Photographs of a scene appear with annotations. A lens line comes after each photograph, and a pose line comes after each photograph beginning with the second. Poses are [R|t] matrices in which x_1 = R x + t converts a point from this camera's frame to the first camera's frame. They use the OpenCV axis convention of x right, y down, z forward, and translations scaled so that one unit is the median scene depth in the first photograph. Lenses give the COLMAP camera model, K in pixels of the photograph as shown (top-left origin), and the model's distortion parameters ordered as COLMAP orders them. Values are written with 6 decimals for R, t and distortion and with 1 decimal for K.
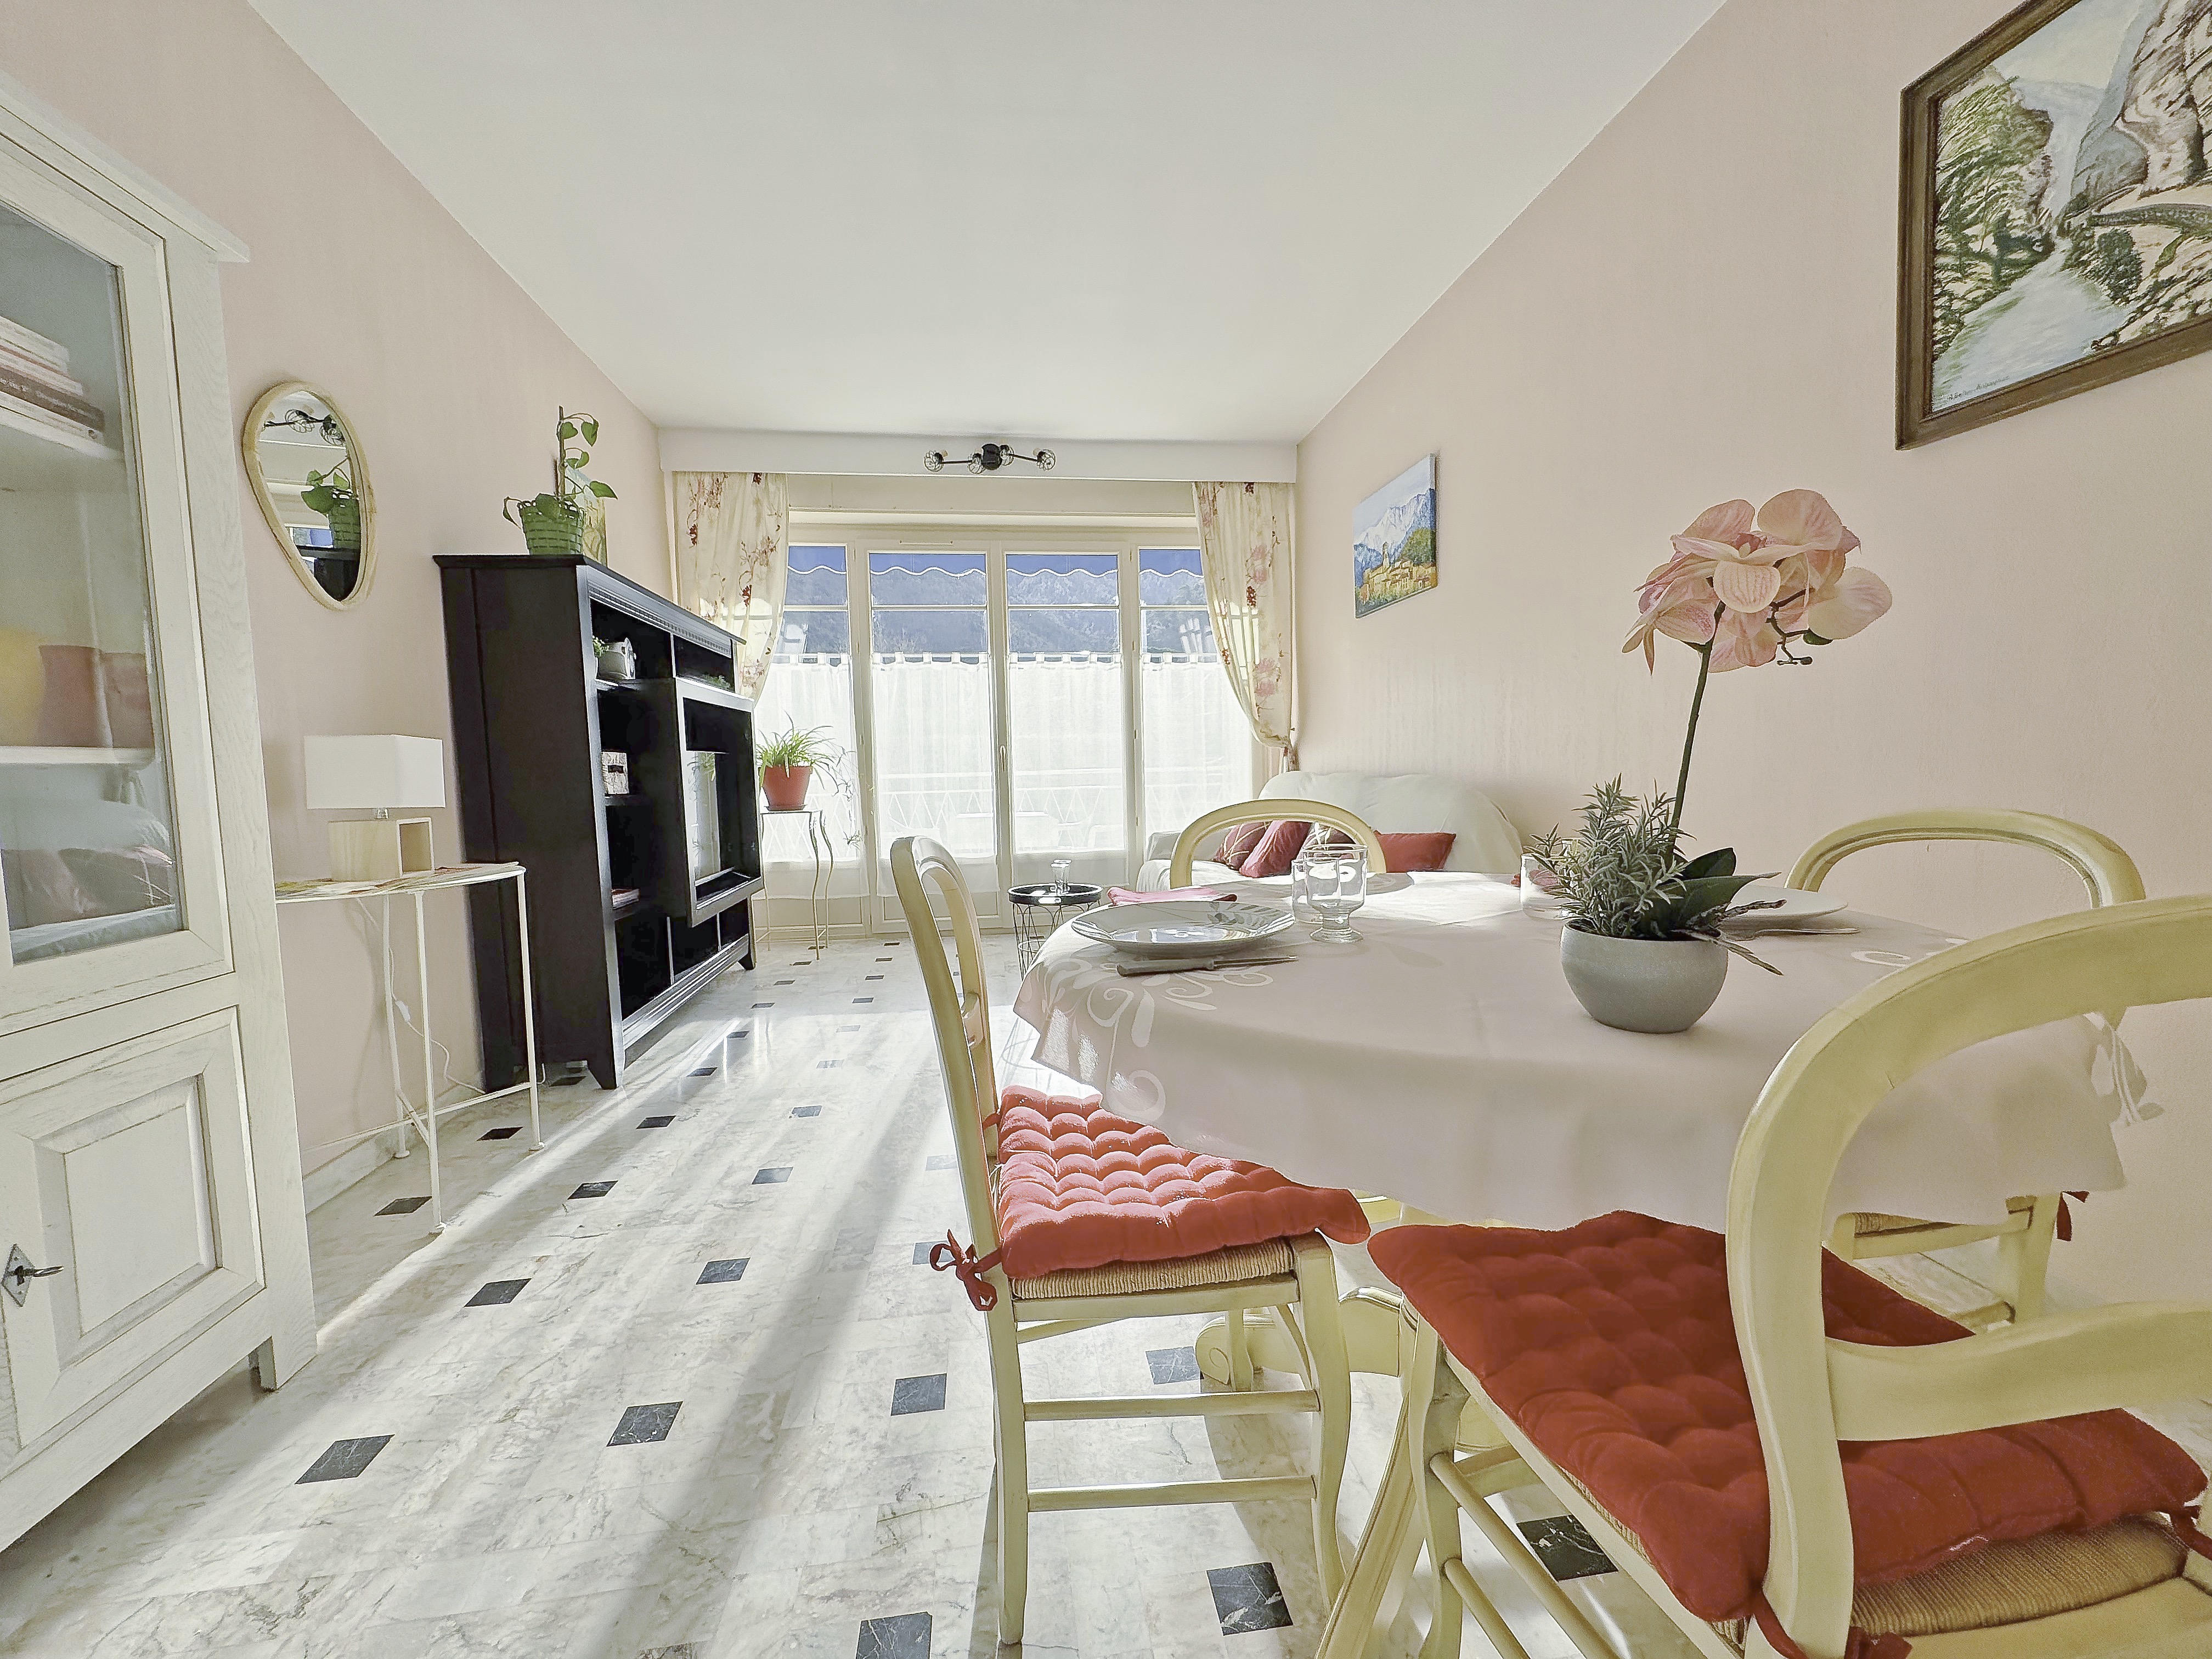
lens RADIAL K [[880.1, 0, 1103.9], [0, 880.1, 827.6], [0, 0, 1]] dist [-0.001846, -0.000066]
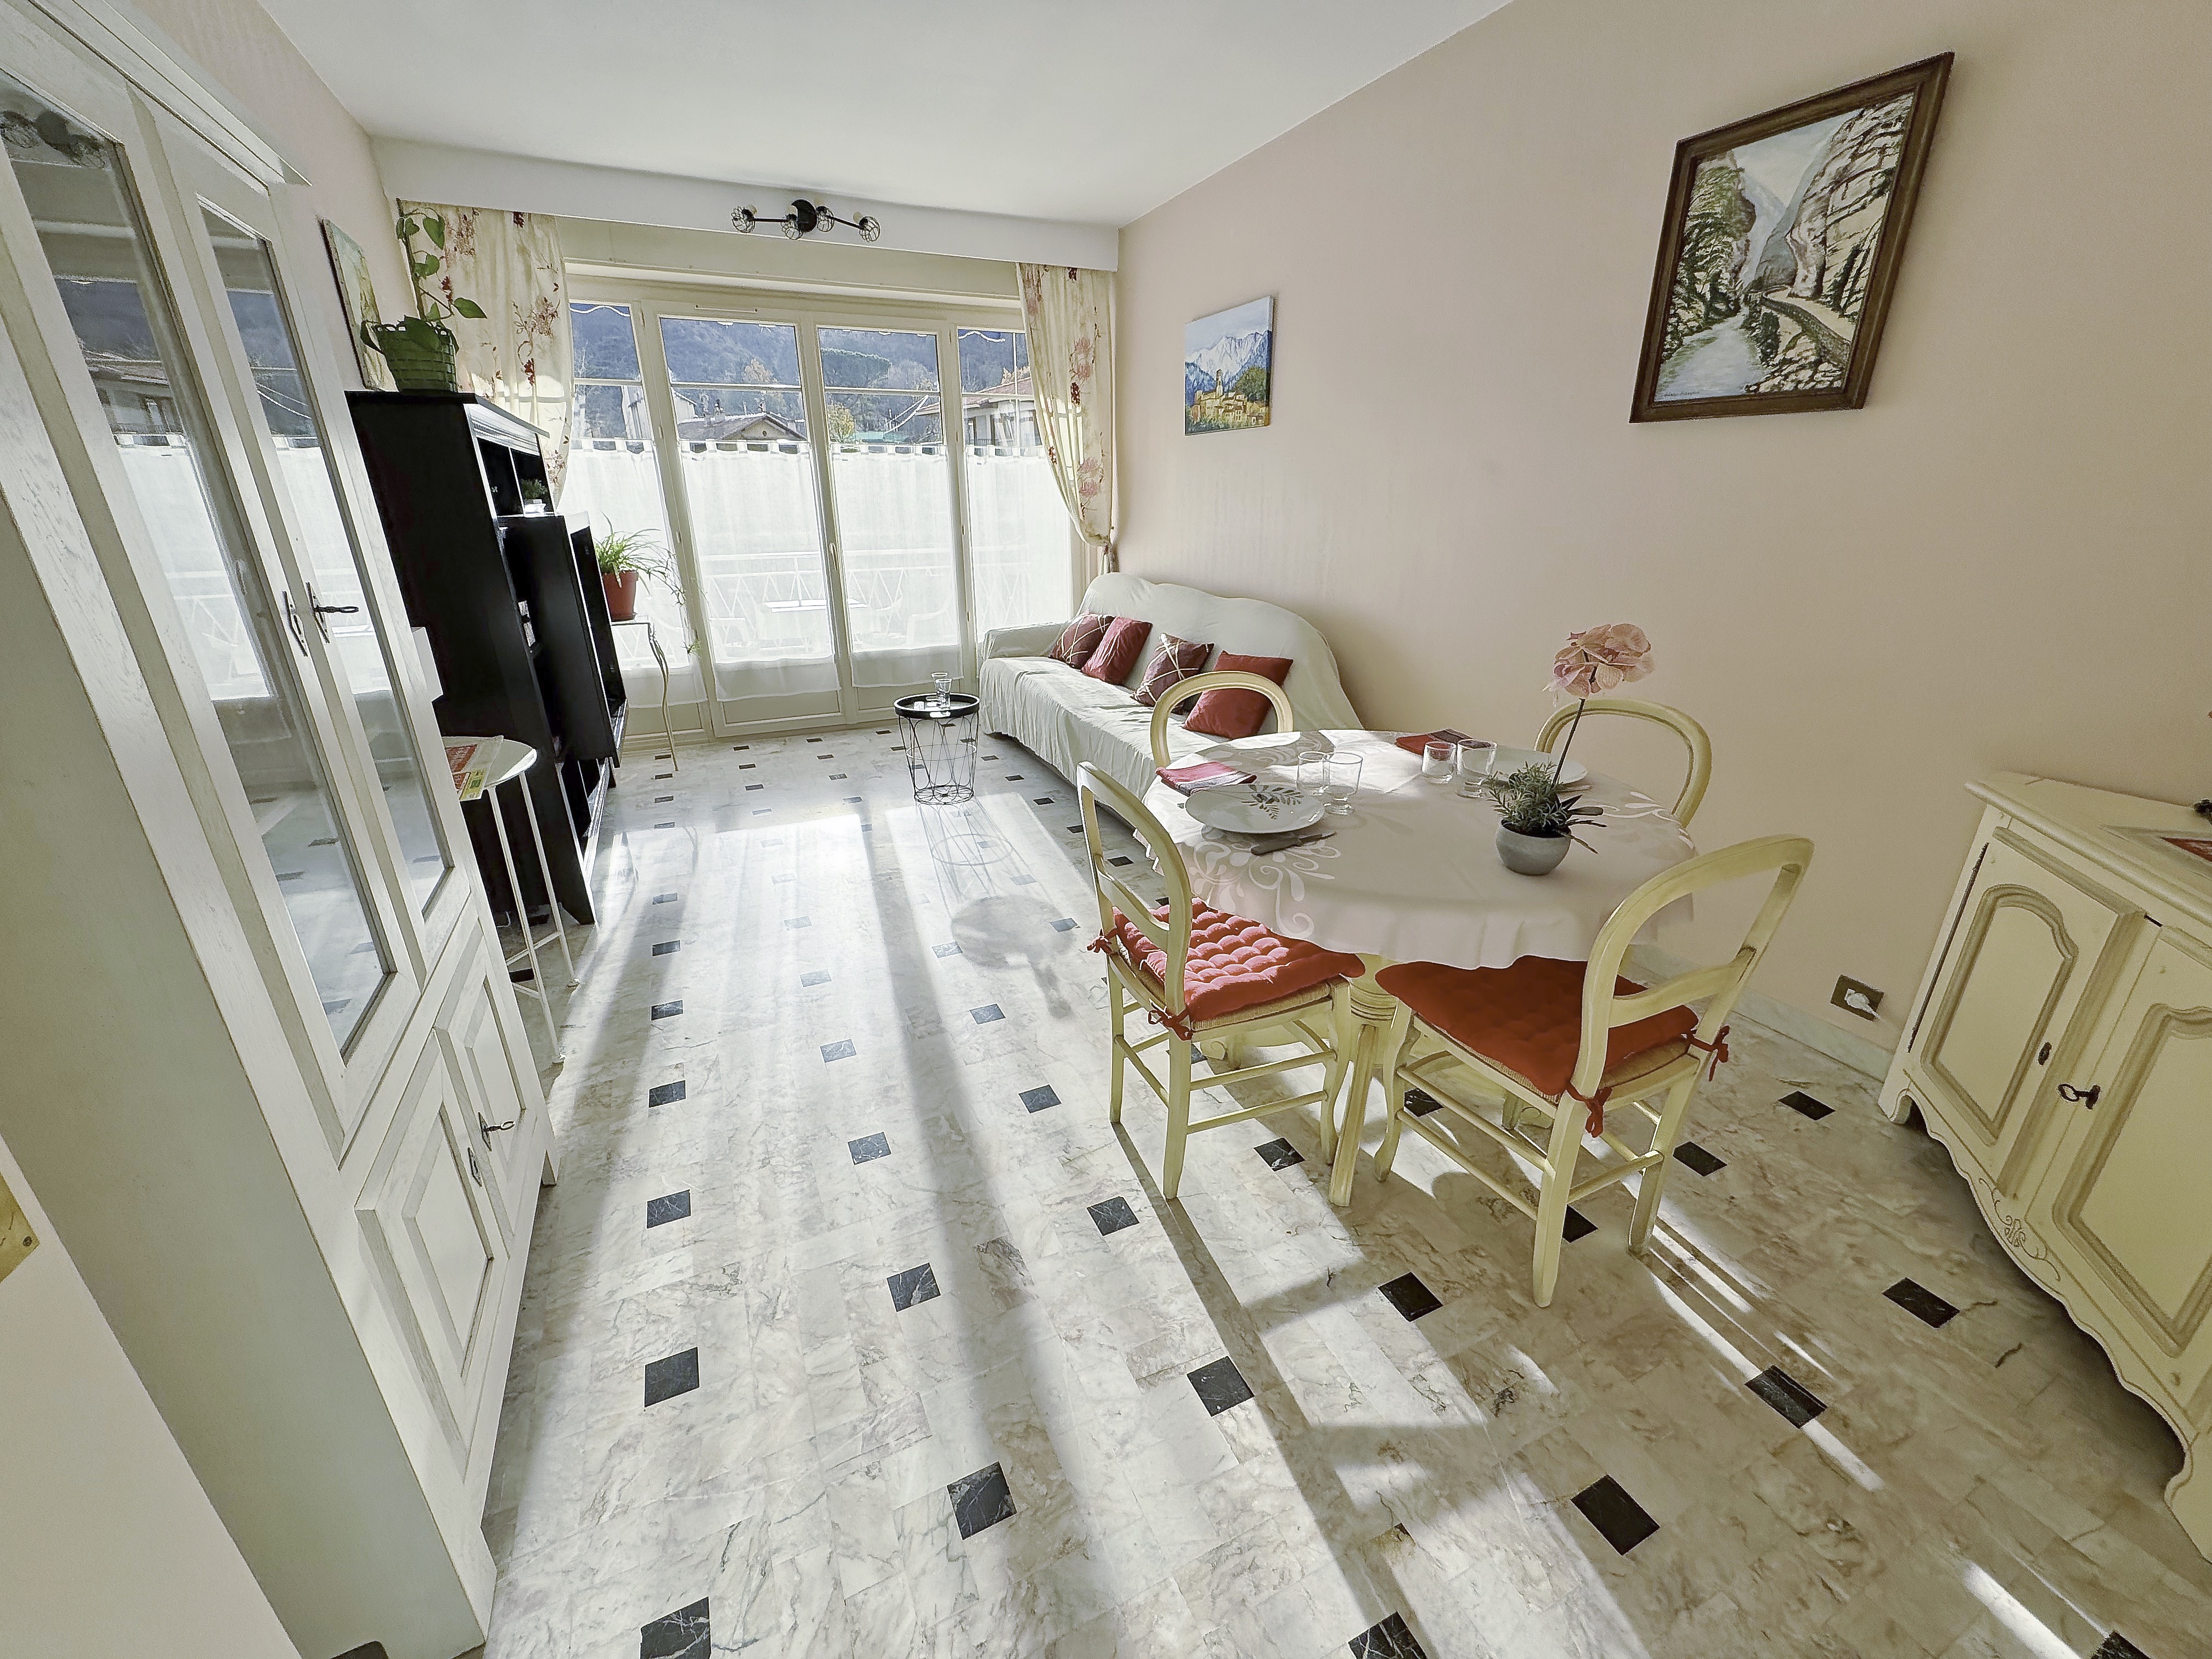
lens RADIAL K [[880.1, 0, 1107.2], [0, 880.1, 828.7], [0, 0, 1]] dist [-0.001846, -0.000066]
pose [[0.954056, -0.089809, 0.285853, -0.327659], [0.004780, 0.958463, 0.285178, -0.164527], [-0.299591, -0.270709, 0.914856, -0.210426]]
